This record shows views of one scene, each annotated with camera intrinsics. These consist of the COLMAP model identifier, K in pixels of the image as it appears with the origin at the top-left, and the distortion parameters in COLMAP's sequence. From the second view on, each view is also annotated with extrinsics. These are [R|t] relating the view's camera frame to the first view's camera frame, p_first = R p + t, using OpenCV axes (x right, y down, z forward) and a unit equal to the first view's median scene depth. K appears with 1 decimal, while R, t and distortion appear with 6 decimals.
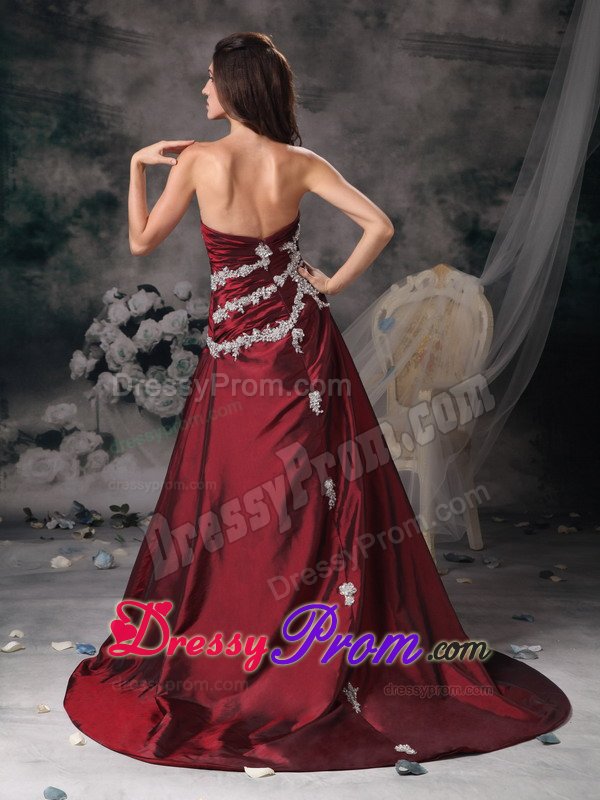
lens RADIAL K [[1772.9, 0, 304.0], [0, 1772.9, 351.2], [0, 0, 1]] dist [0.300273, 0.000000]
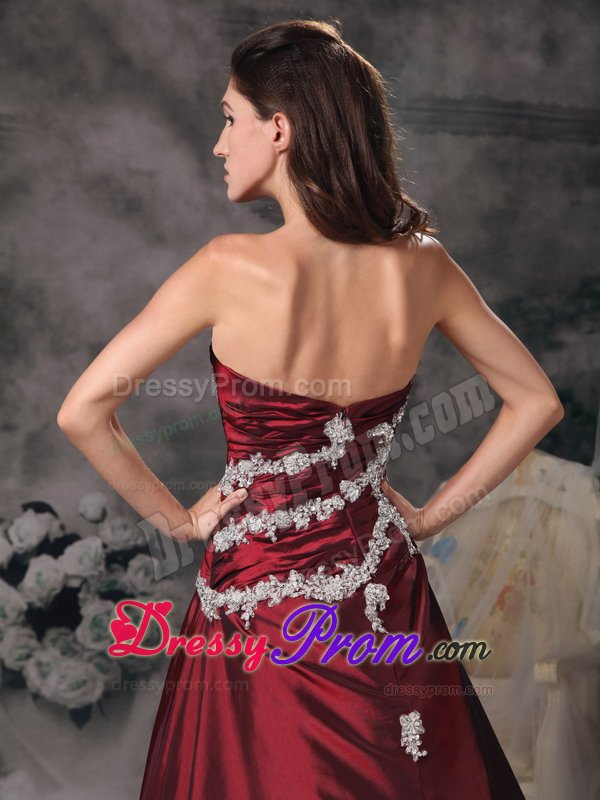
lens RADIAL K [[1925.3, 0, 306.1], [0, 1925.3, 446.4], [0, 0, 1]] dist [0.351111, 0.000000]
pose [[0.994570, -0.059297, 0.085524, -0.050245], [0.062606, 0.997369, -0.036543, -0.025741], [-0.083132, 0.041699, 0.995666, 0.294968]]
